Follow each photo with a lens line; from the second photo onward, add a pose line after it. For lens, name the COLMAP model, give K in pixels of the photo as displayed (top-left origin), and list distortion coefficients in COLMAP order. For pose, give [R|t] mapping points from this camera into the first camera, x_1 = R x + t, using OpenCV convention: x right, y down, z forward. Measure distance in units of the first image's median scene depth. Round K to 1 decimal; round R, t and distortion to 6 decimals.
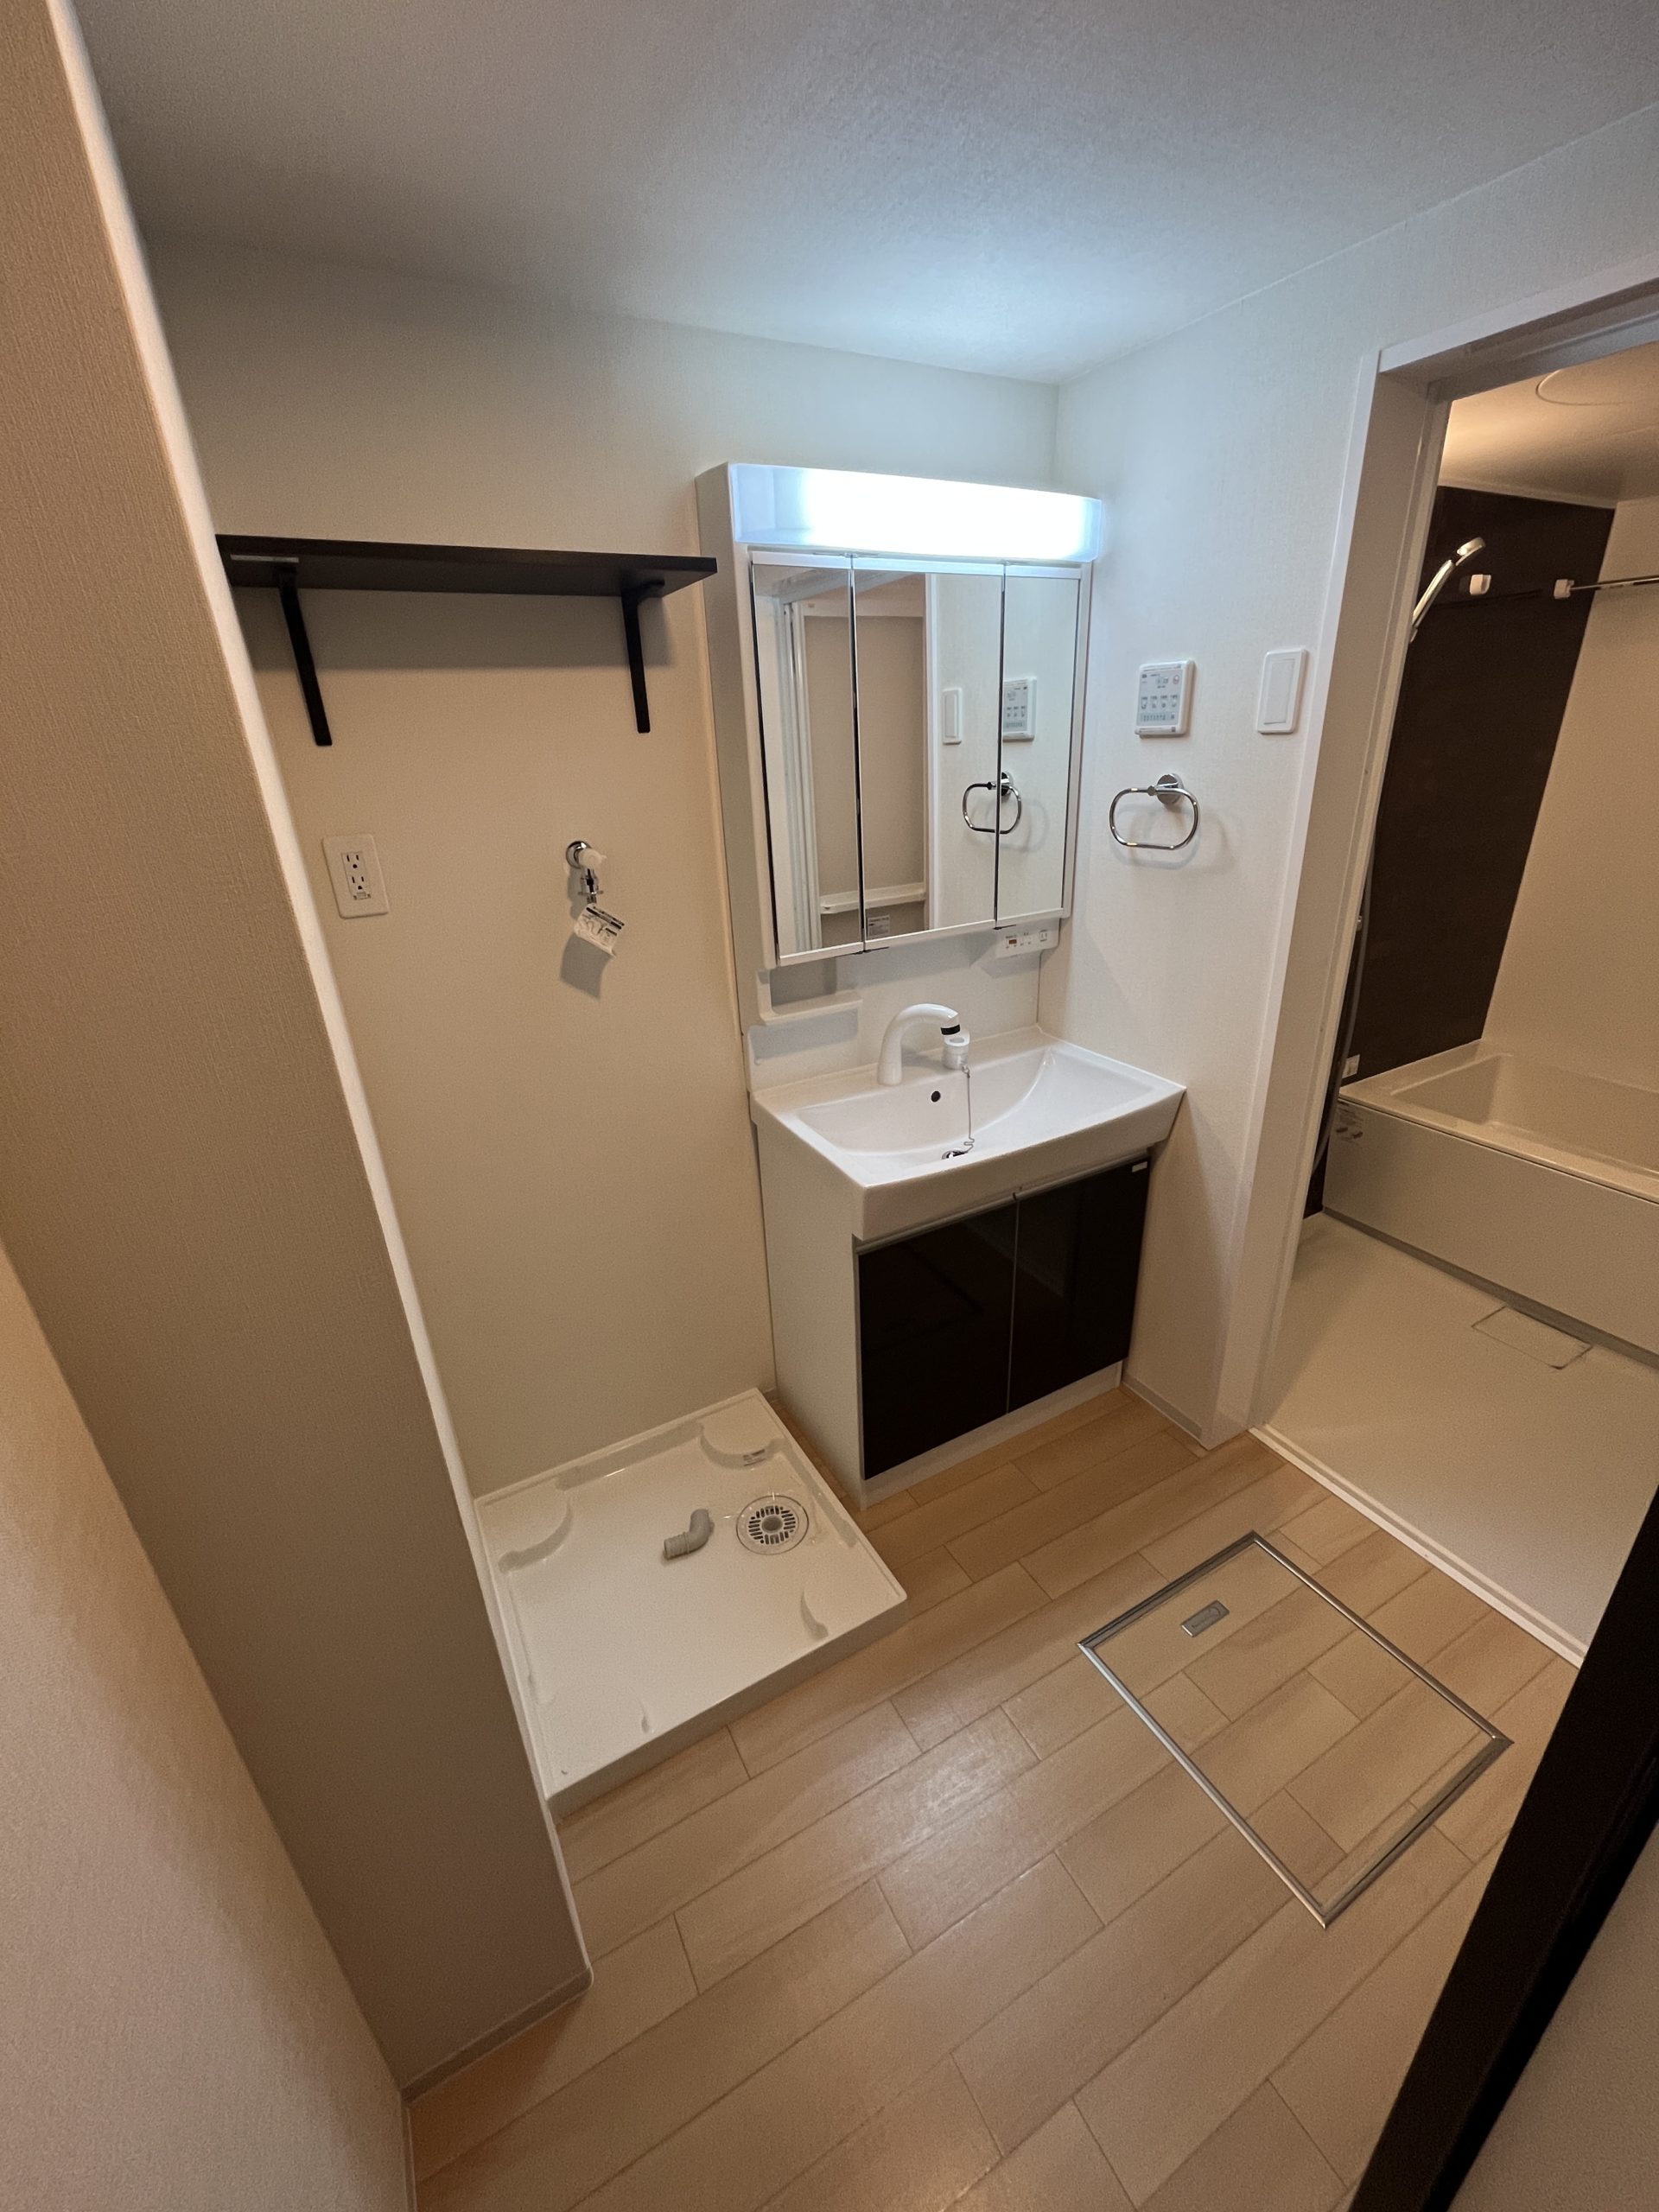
lens RADIAL K [[894.2, 0, 836.7], [0, 894.2, 1110.6], [0, 0, 1]] dist [-0.002678, -0.000388]
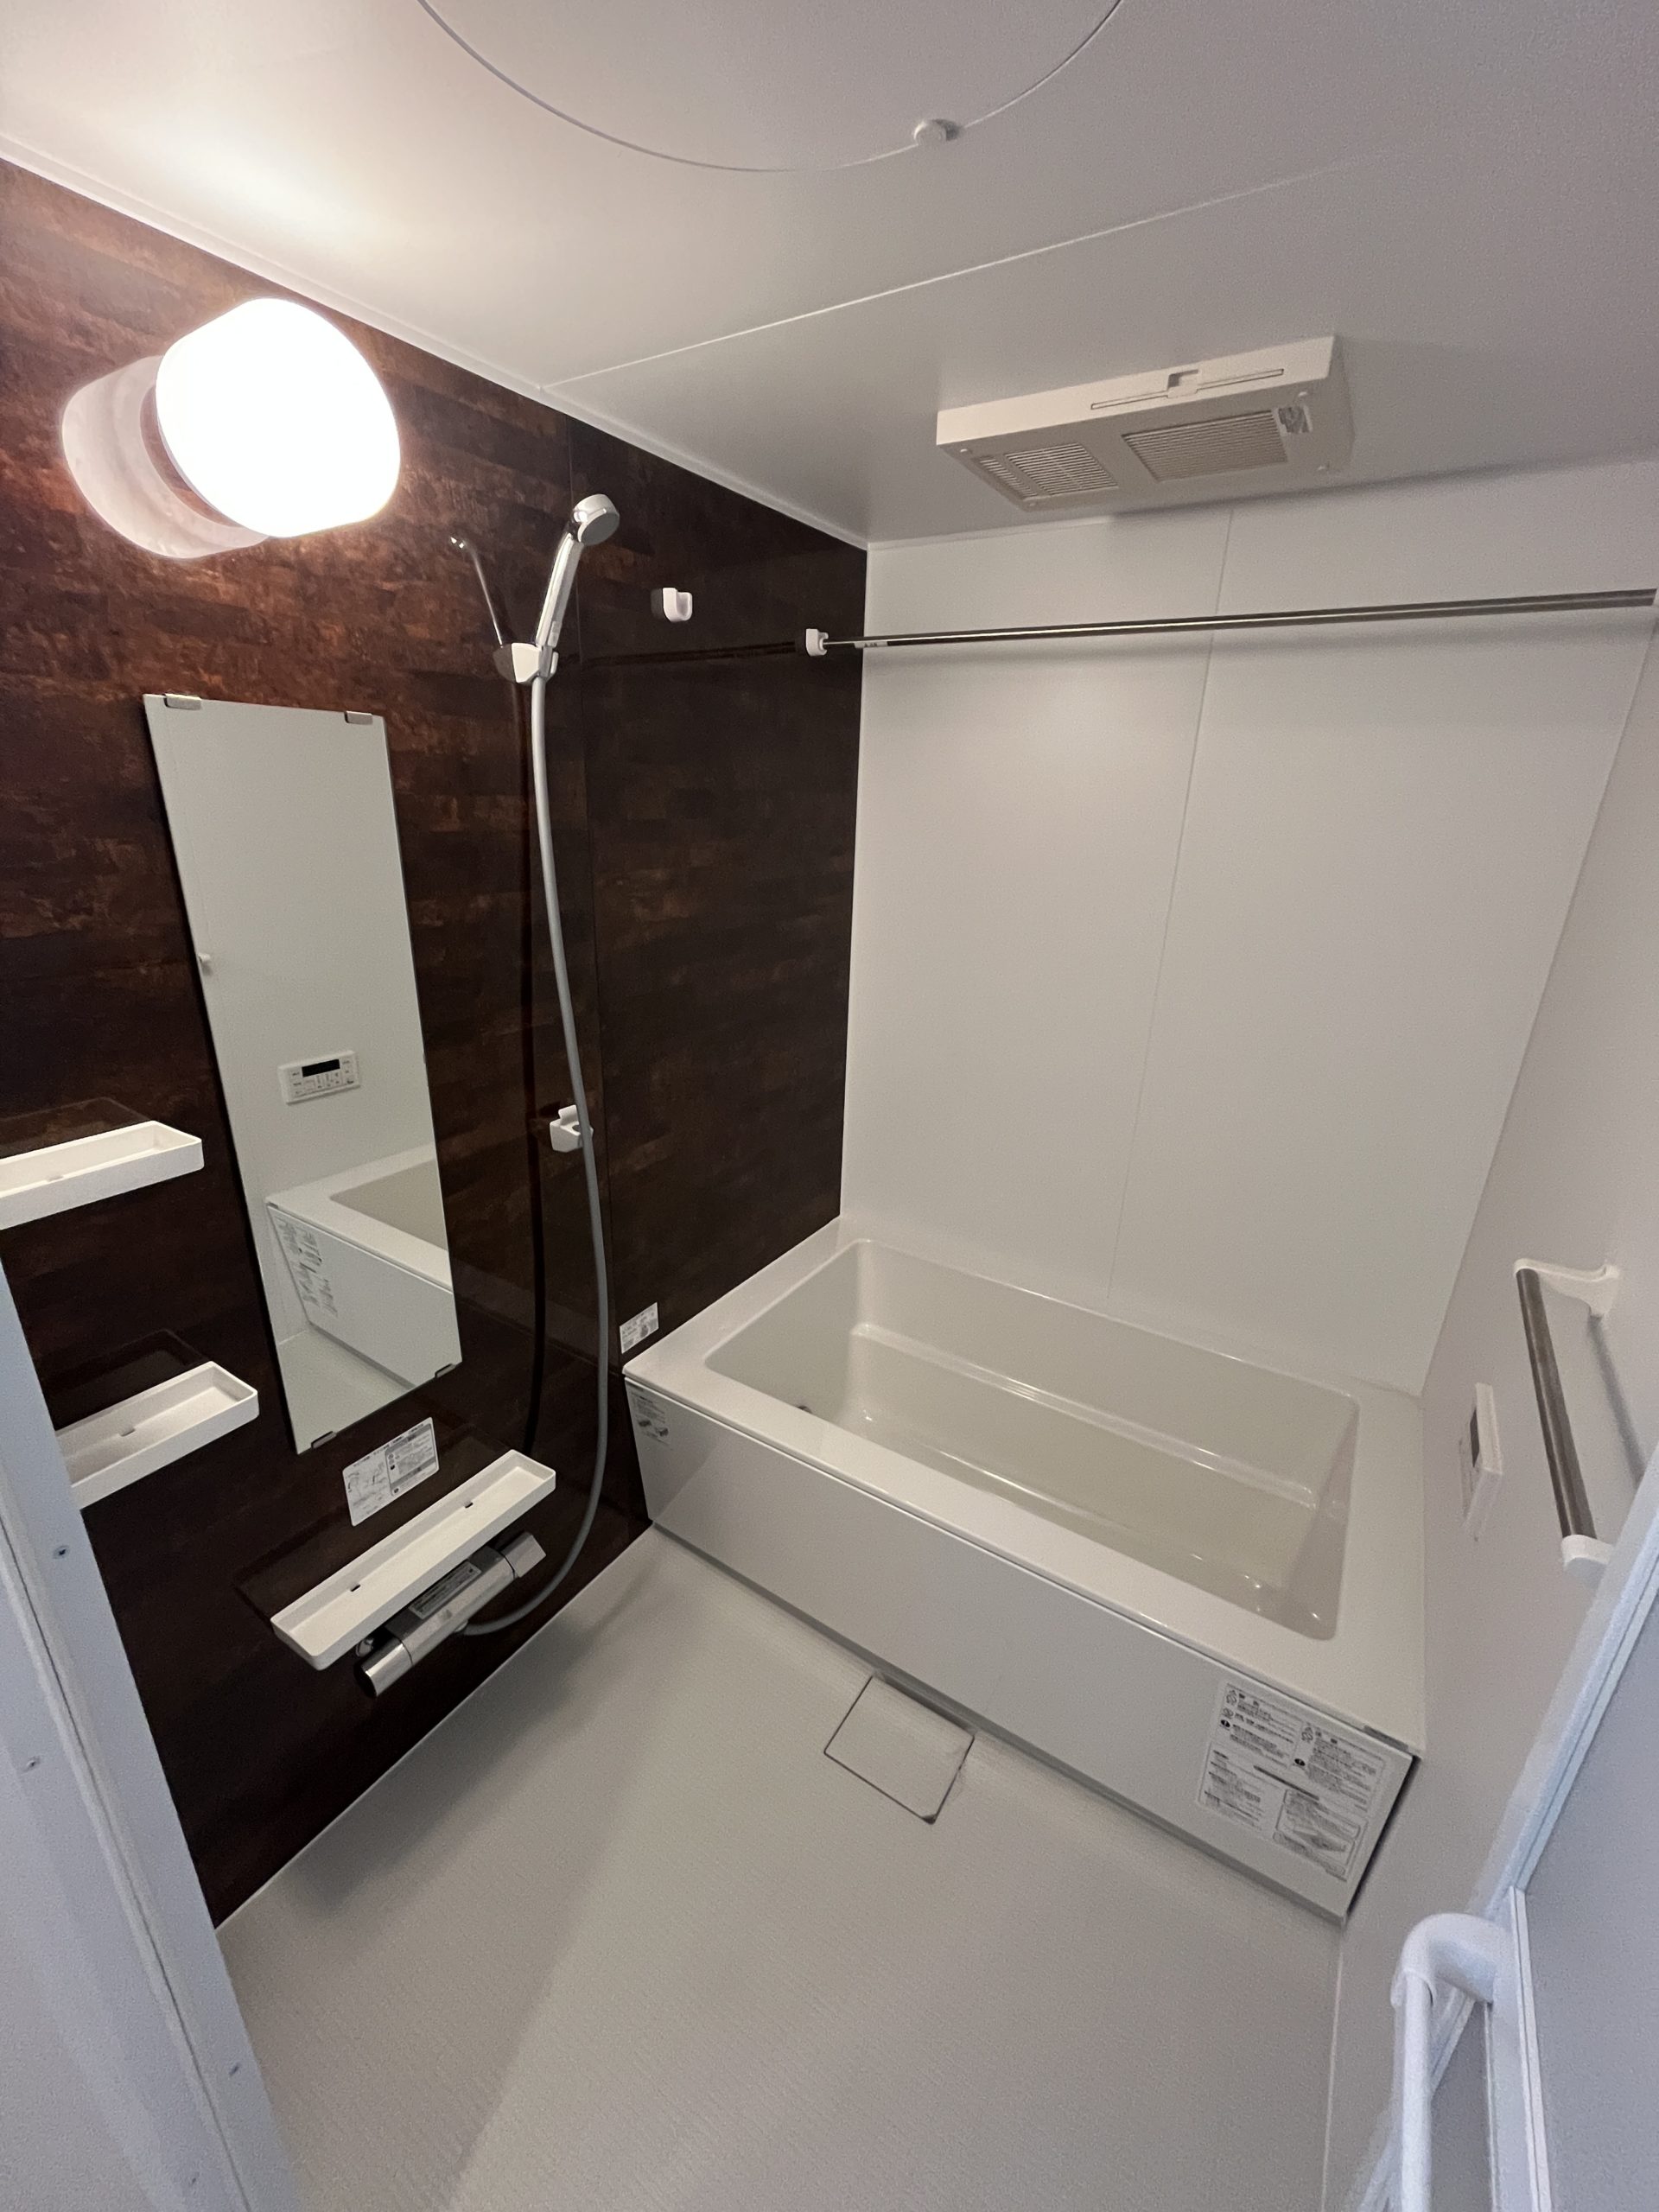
lens RADIAL K [[894.2, 0, 828.3], [0, 894.2, 1102.8], [0, 0, 1]] dist [-0.002678, -0.000388]
pose [[0.878763, -0.088771, 0.468929, 0.423318], [0.120213, 0.992040, -0.037478, -0.177354], [-0.461870, 0.089306, 0.882440, 0.368482]]
